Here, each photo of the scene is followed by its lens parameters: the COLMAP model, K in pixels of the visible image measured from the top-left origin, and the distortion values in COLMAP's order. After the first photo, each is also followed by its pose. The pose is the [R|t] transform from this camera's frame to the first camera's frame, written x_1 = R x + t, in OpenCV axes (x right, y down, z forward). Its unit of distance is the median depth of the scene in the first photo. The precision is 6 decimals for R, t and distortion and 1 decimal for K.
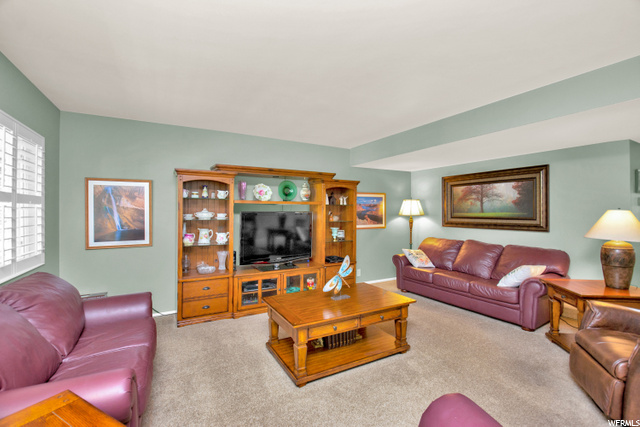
lens RADIAL K [[288.3, 0, 321.8], [0, 288.3, 210.6], [0, 0, 1]] dist [-0.000121, -0.000138]
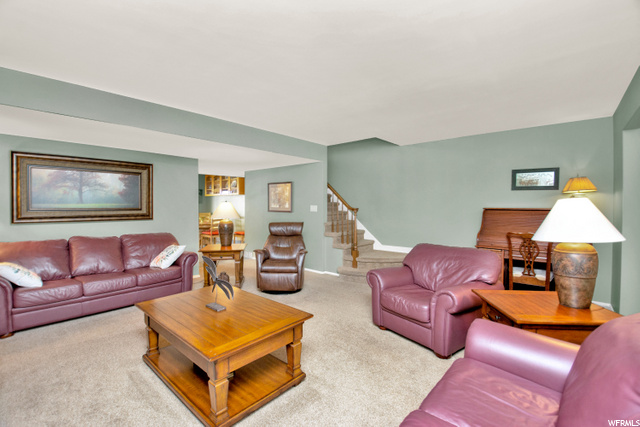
lens RADIAL K [[288.3, 0, 321.8], [0, 288.3, 210.6], [0, 0, 1]] dist [-0.000121, -0.000138]
pose [[-0.337558, -0.022422, 0.941038, -0.550970], [-0.008841, 0.999748, 0.020649, 0.004555], [-0.941263, -0.001350, -0.337671, 0.666274]]
